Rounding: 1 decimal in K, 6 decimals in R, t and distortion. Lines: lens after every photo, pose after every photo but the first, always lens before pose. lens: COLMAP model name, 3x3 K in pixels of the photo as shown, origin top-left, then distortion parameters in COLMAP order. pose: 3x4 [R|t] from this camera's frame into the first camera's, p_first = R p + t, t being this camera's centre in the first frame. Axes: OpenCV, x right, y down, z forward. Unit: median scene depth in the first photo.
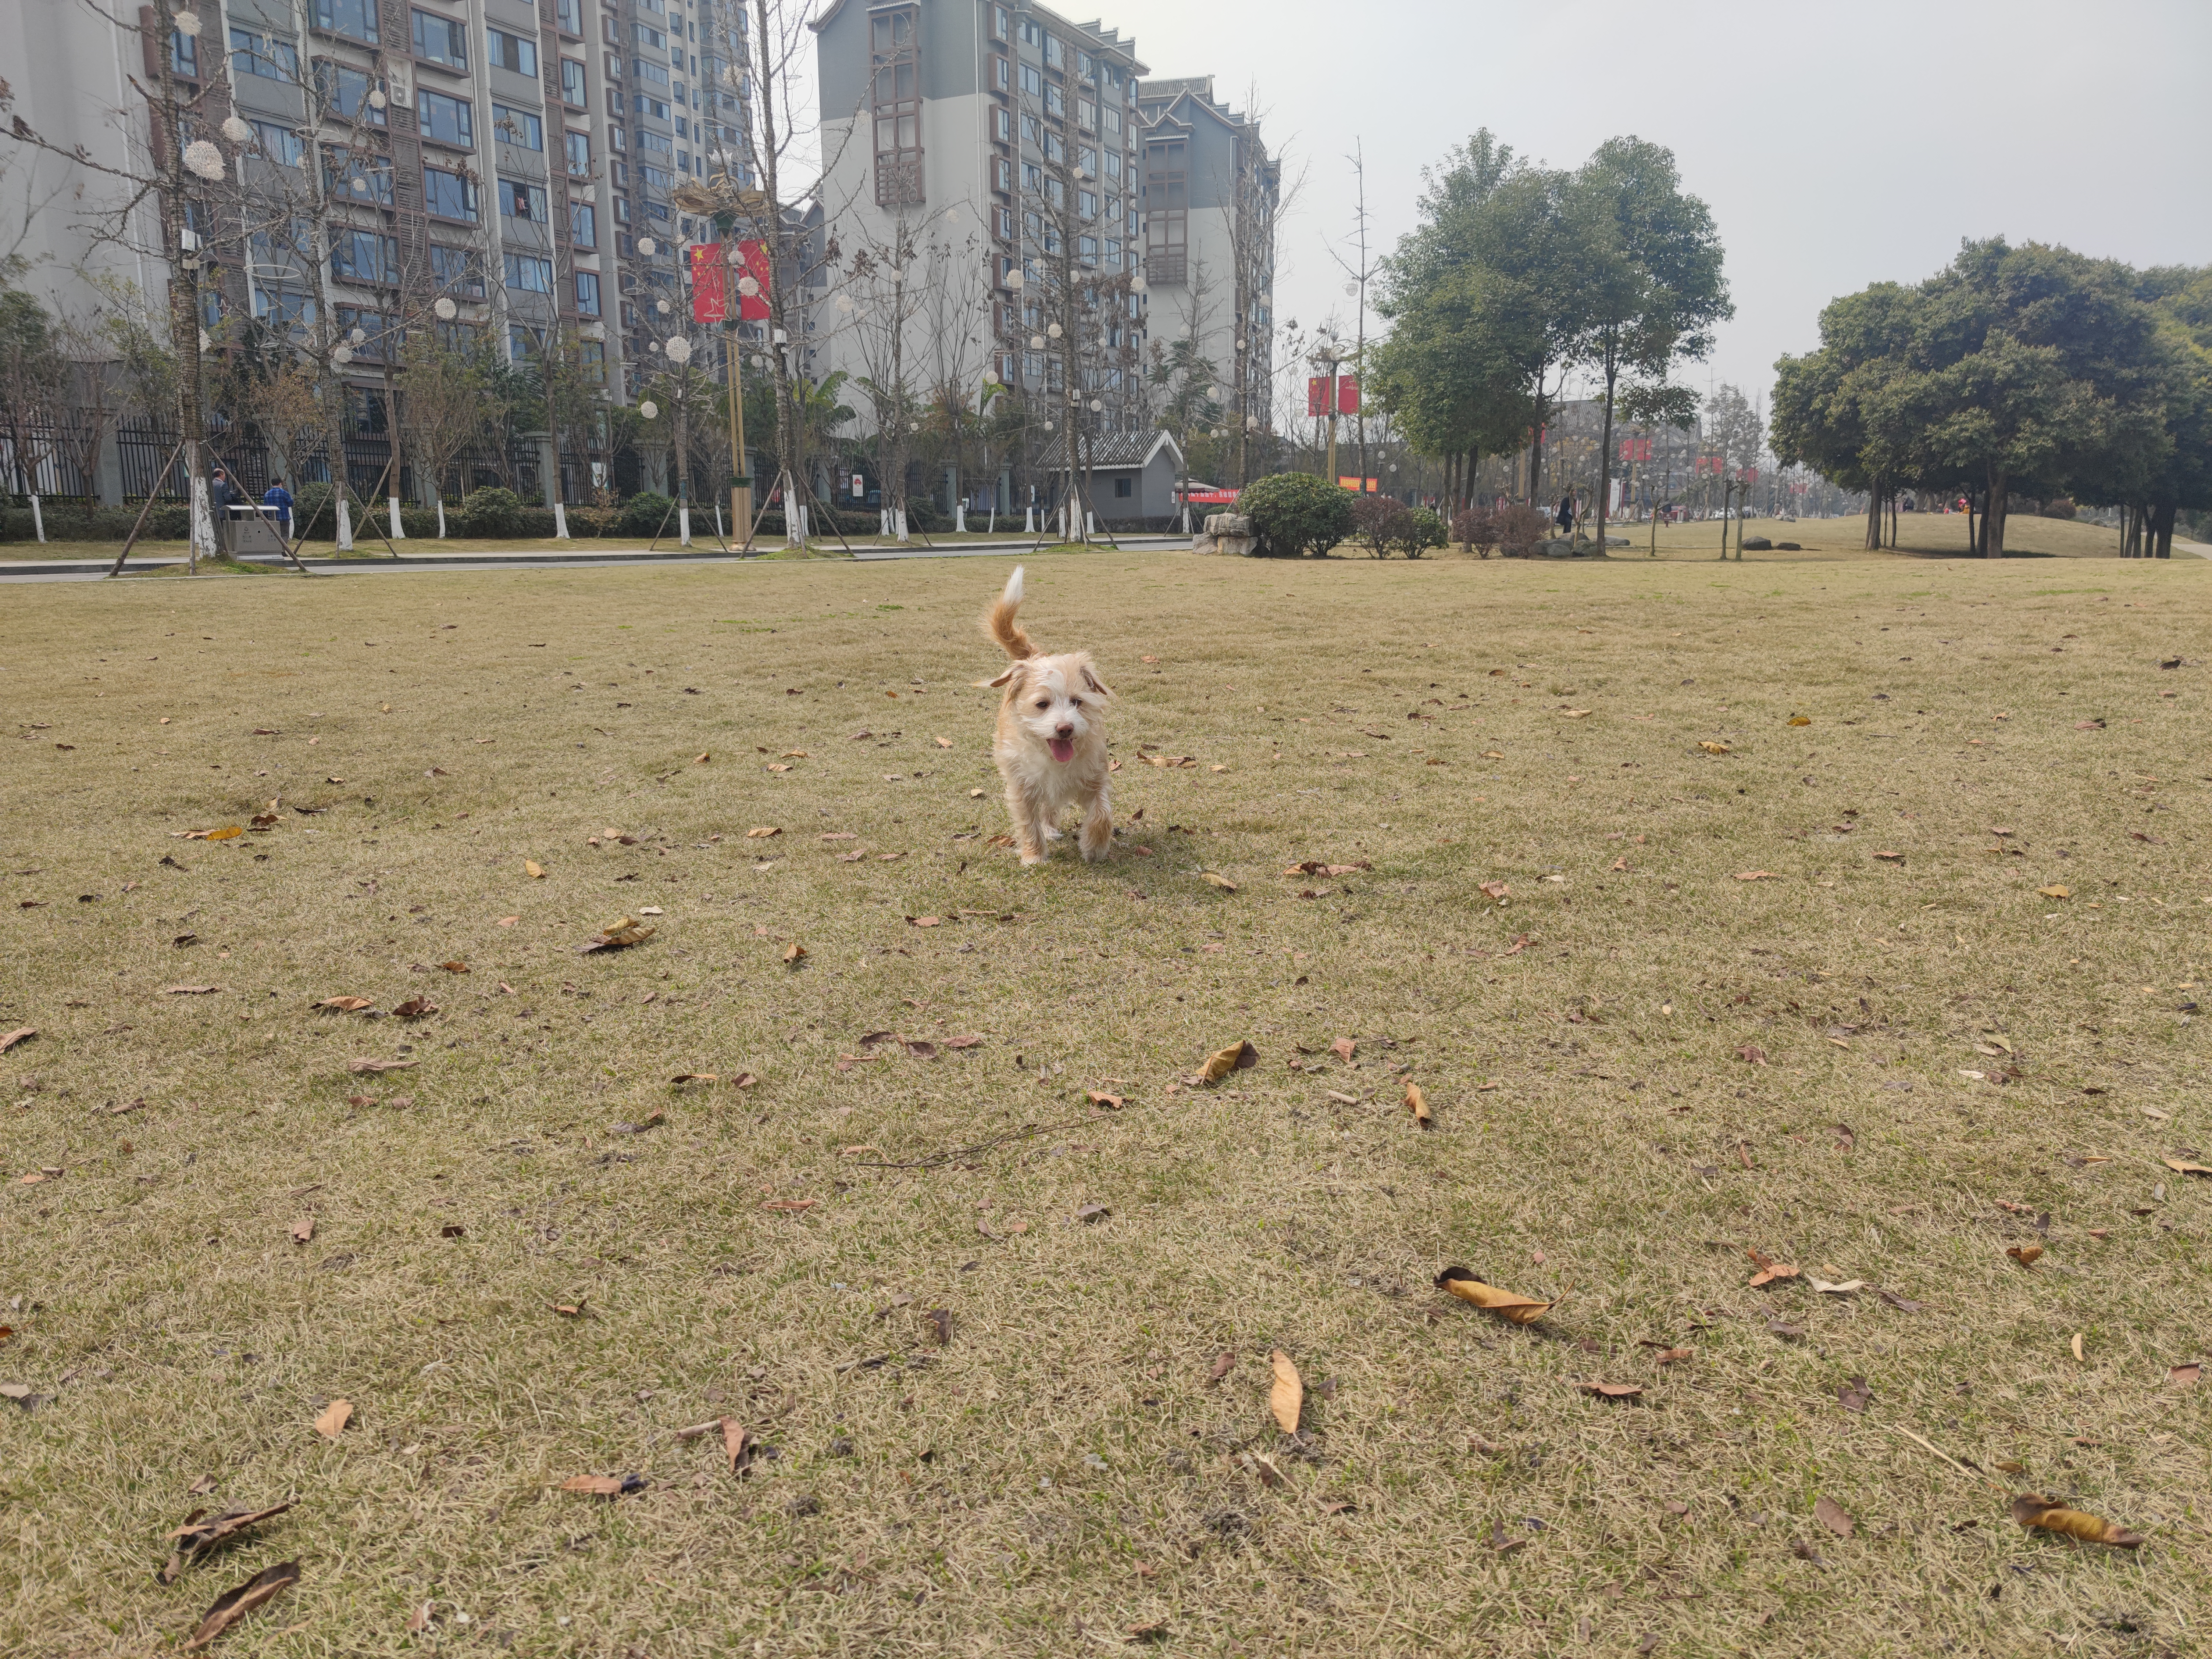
lens RADIAL K [[1532.9, 0, 1096.7], [0, 1532.9, 833.2], [0, 0, 1]] dist [0.037933, -0.041075]
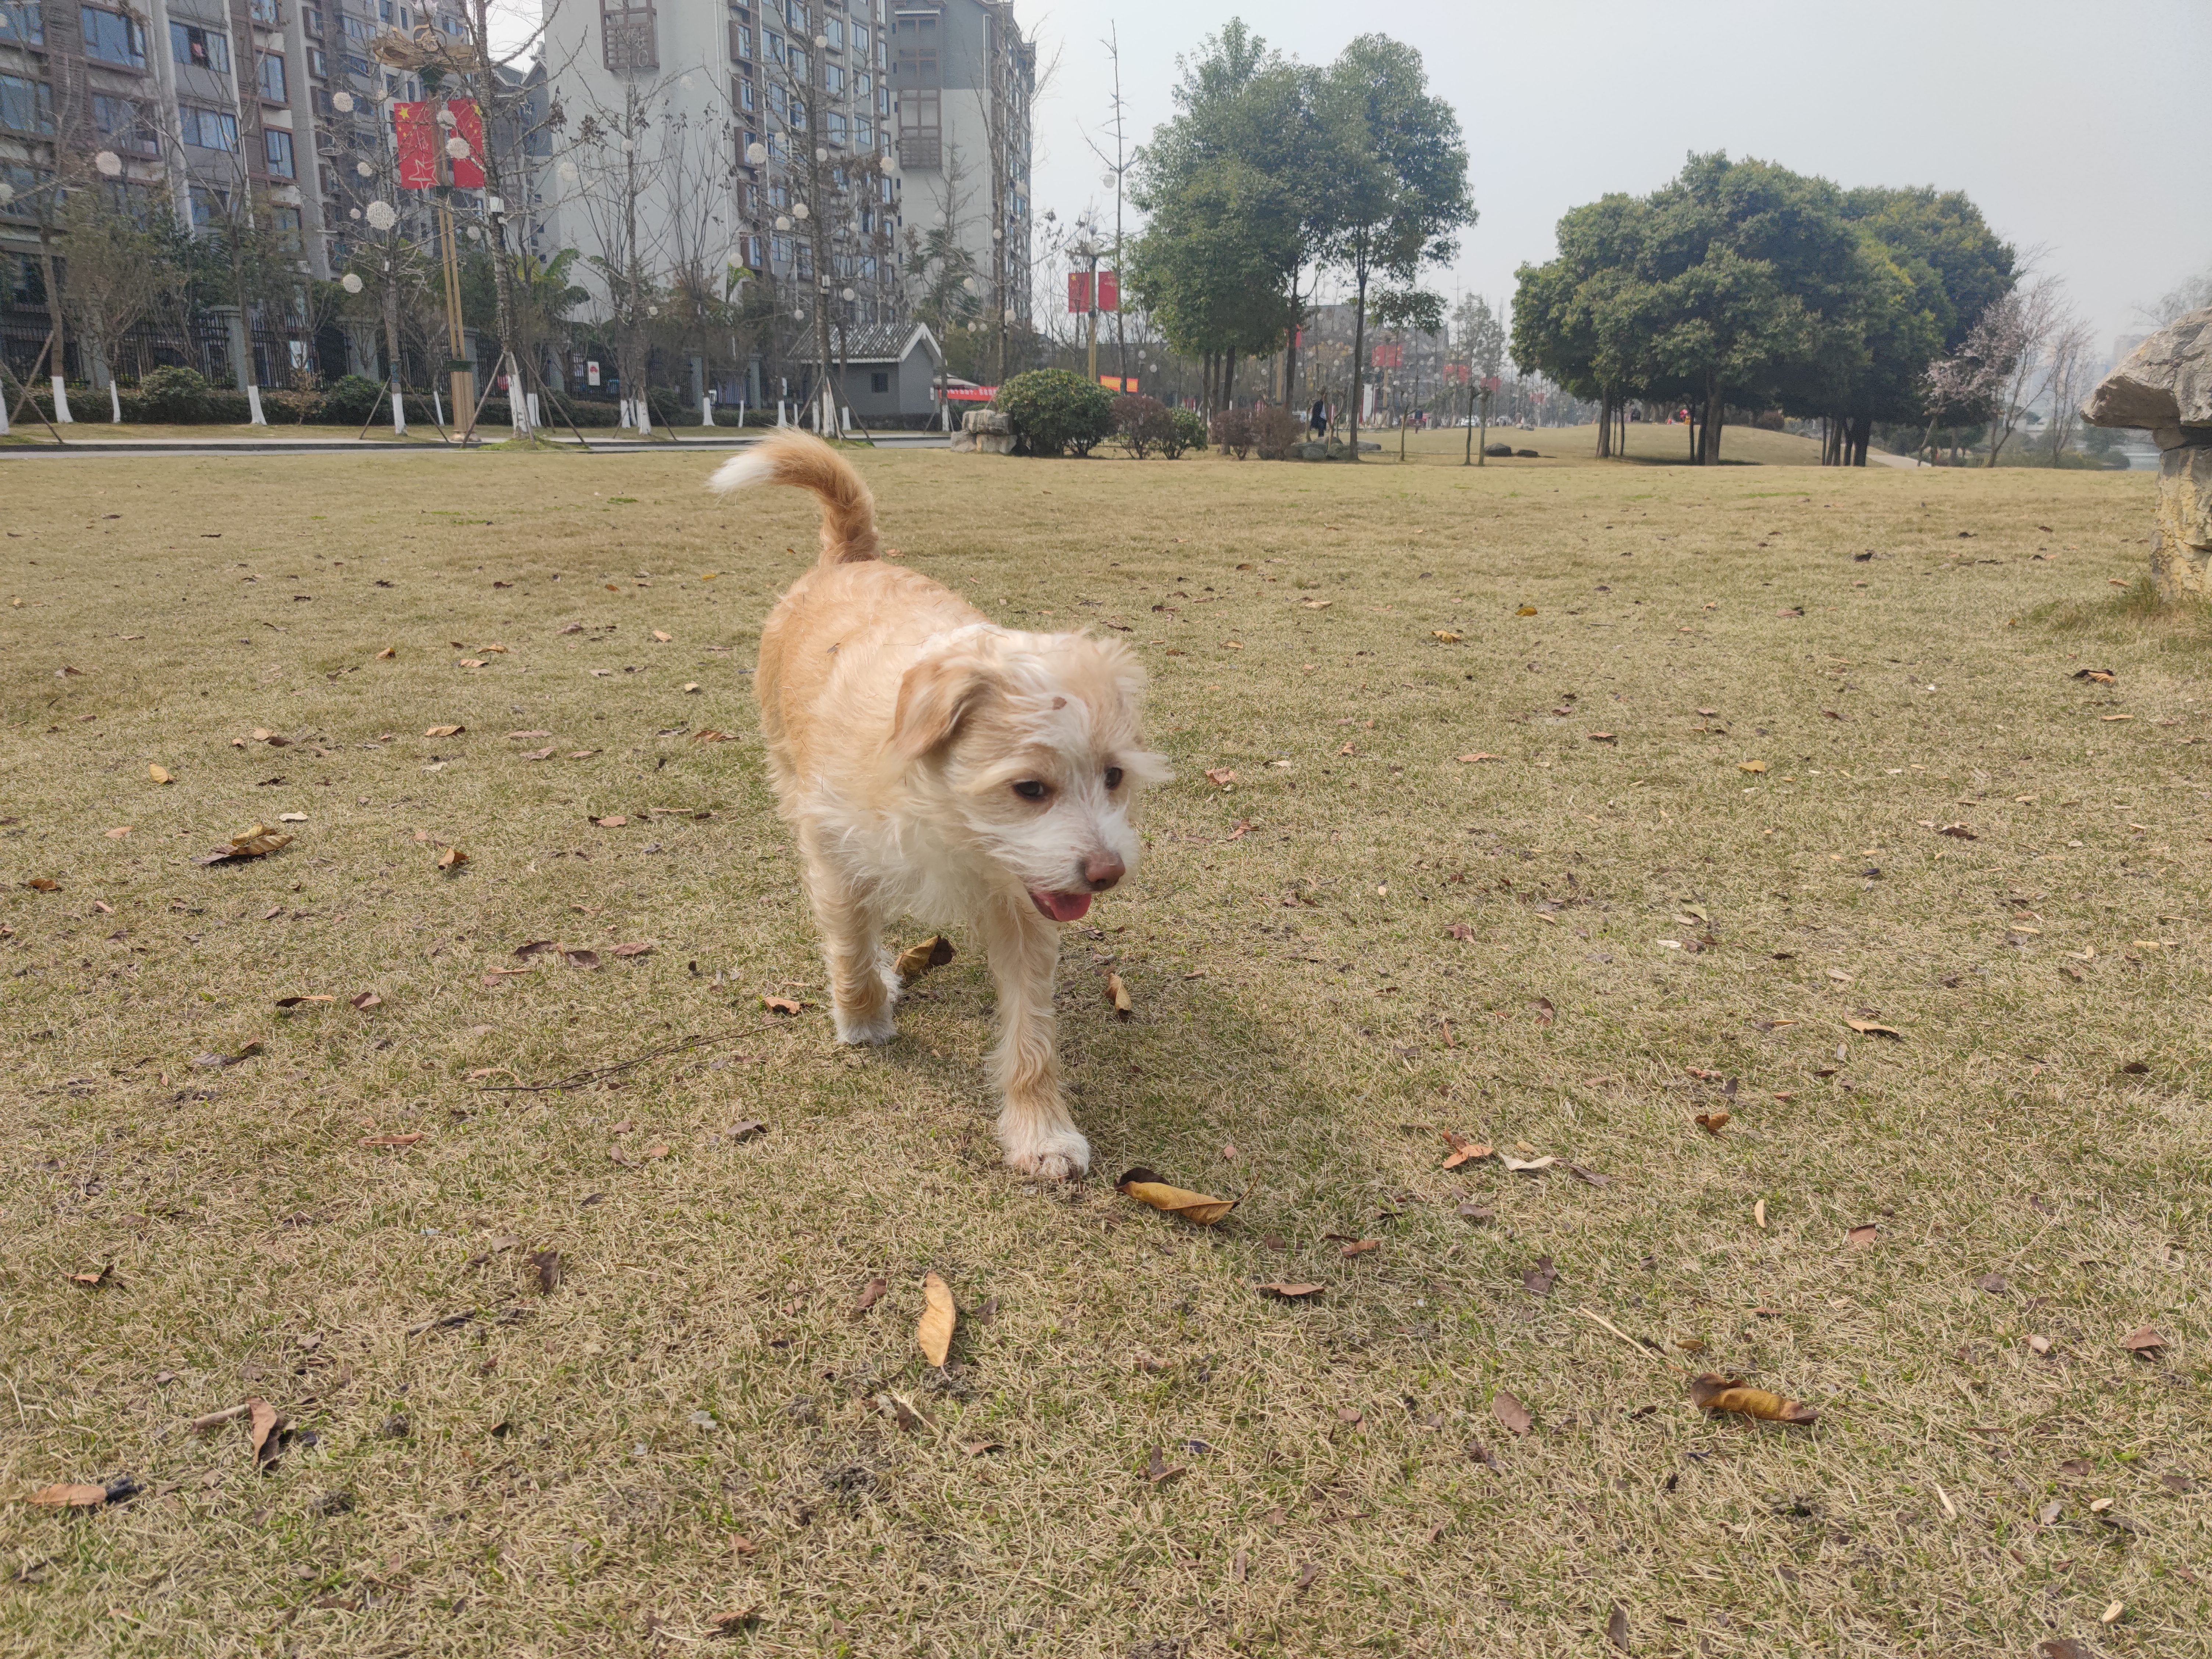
lens RADIAL K [[1532.9, 0, 1093.7], [0, 1532.9, 847.6], [0, 0, 1]] dist [0.037933, -0.041075]
pose [[0.988970, -0.025553, 0.145892, 0.021302], [0.015238, 0.997332, 0.071387, 0.006738], [-0.147327, -0.068377, 0.986722, 0.030268]]
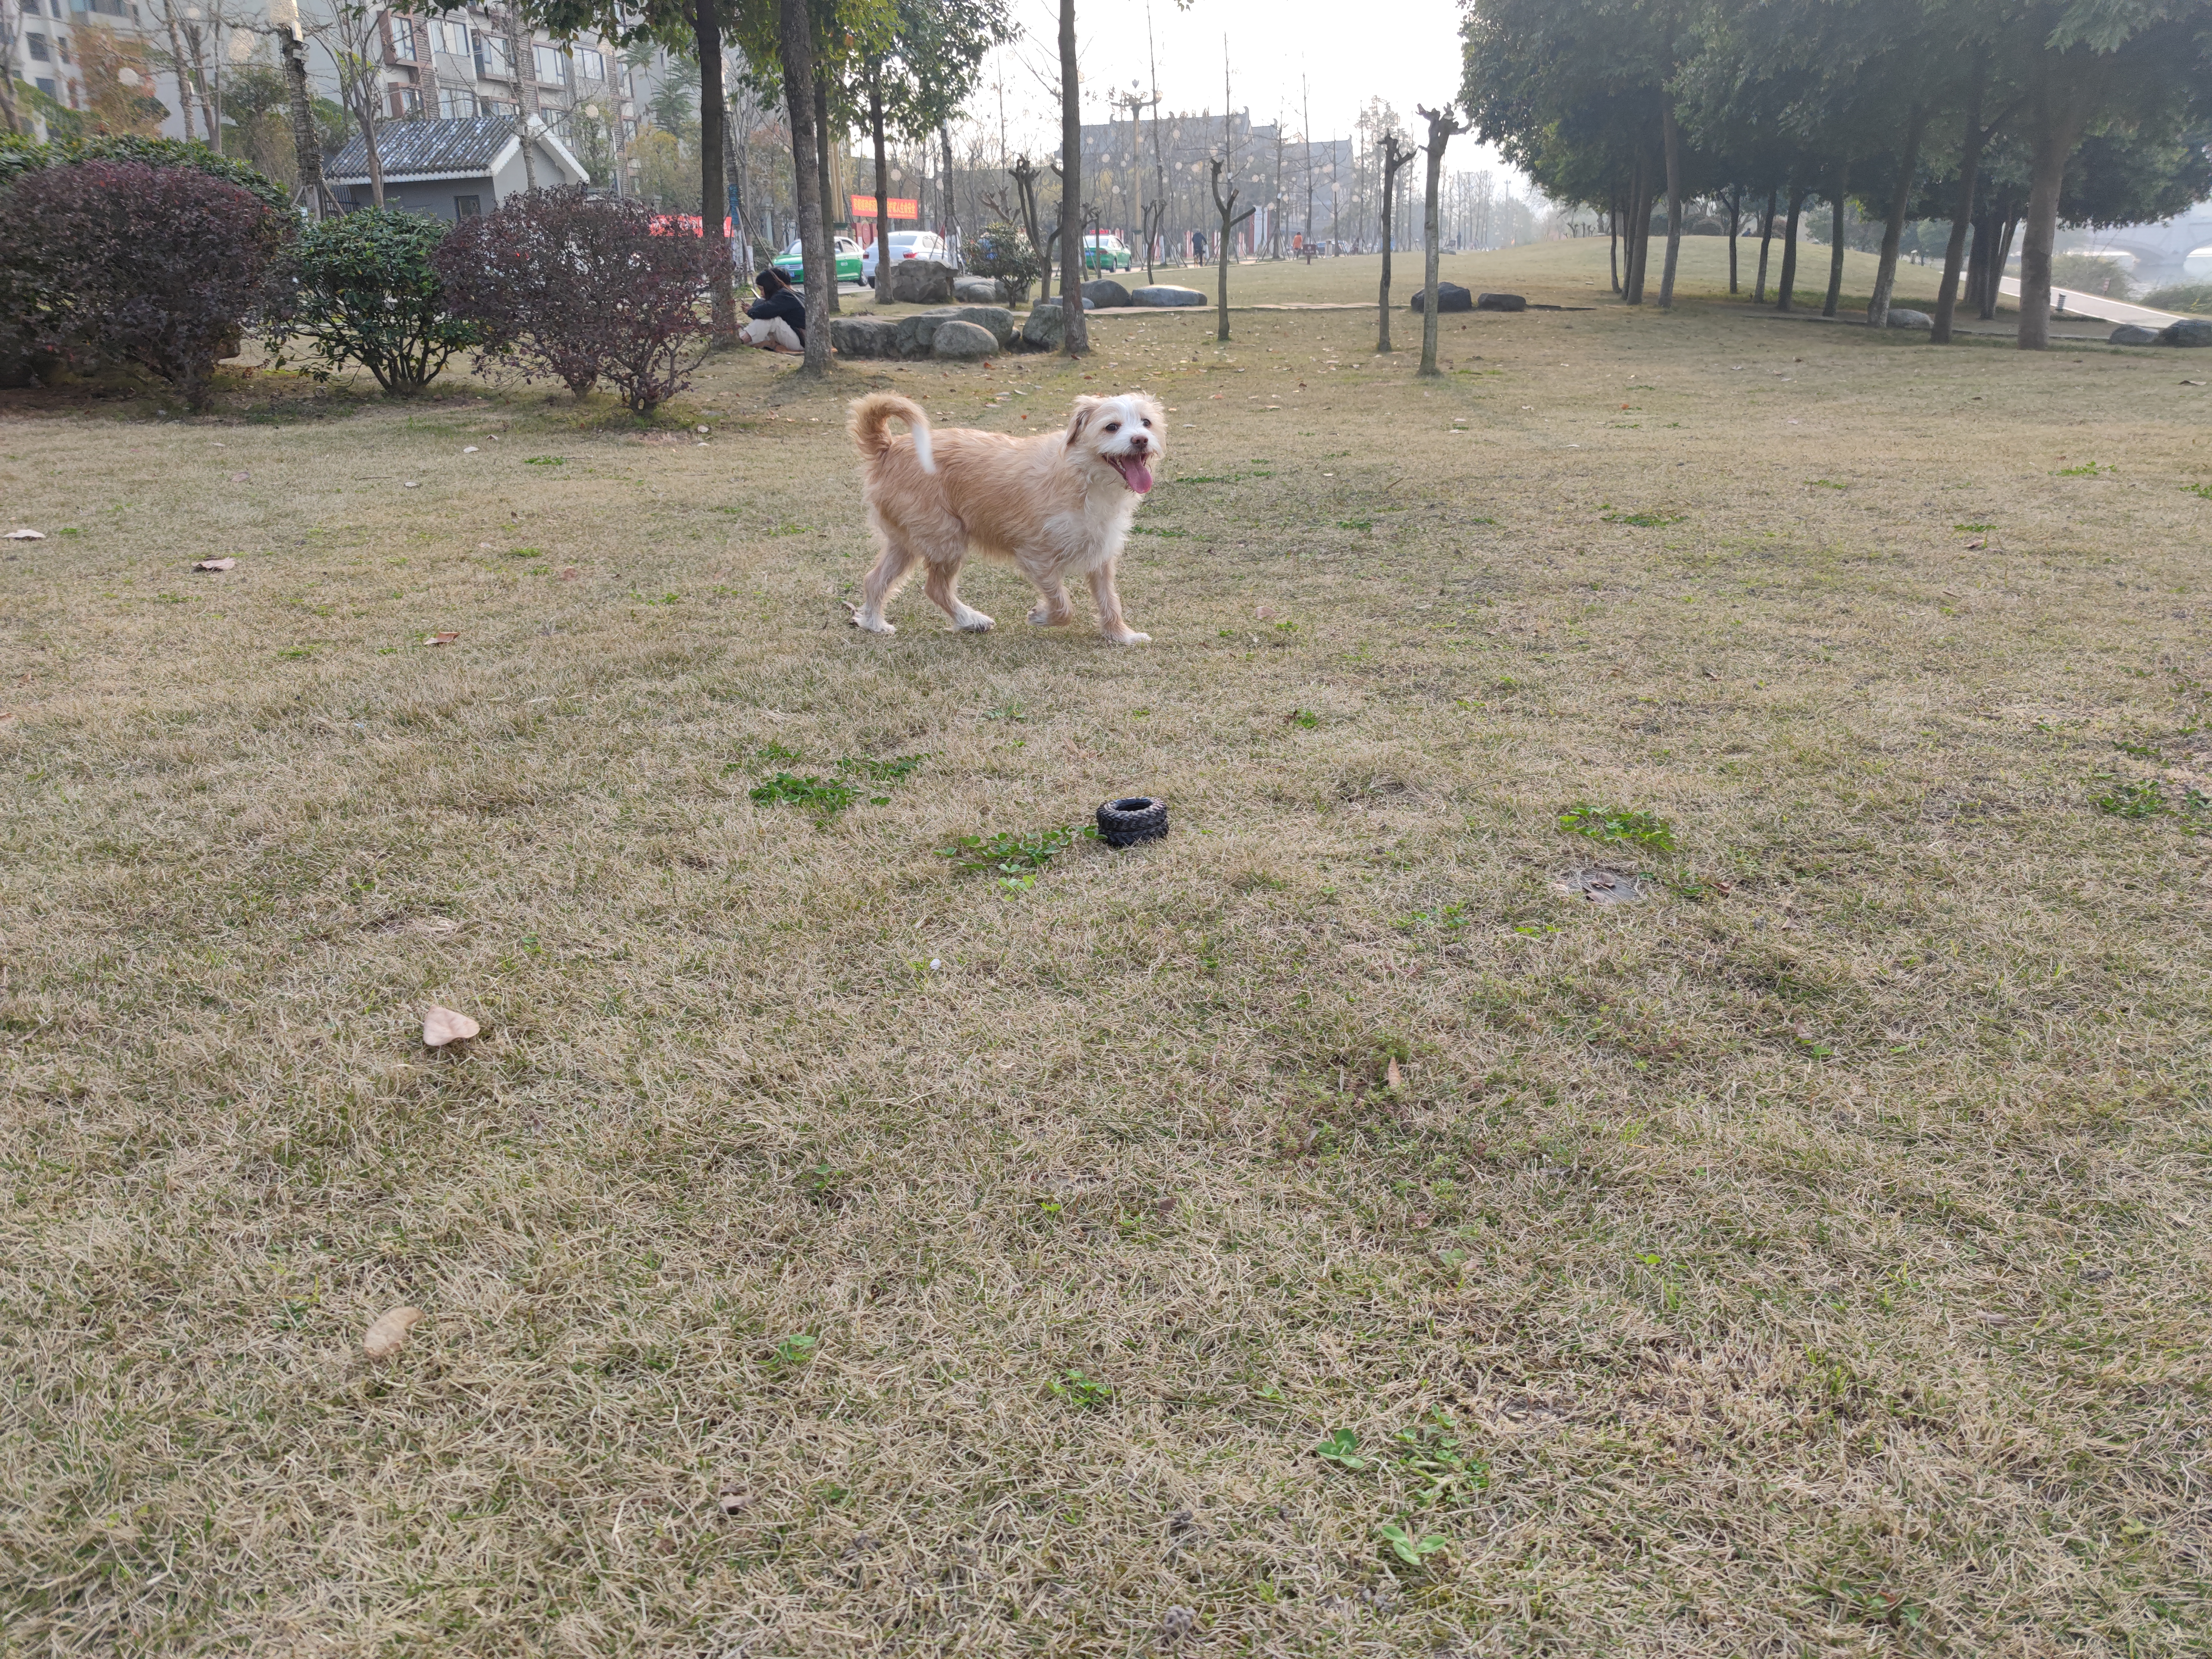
lens RADIAL K [[1544.7, 0, 1099.9], [0, 1544.7, 828.2], [0, 0, 1]] dist [0.018470, -0.023242]
pose [[0.977473, -0.088133, 0.191781, 2.446940], [0.058516, 0.986187, 0.154956, -1.207439], [-0.202789, -0.140243, 0.969128, 6.034856]]
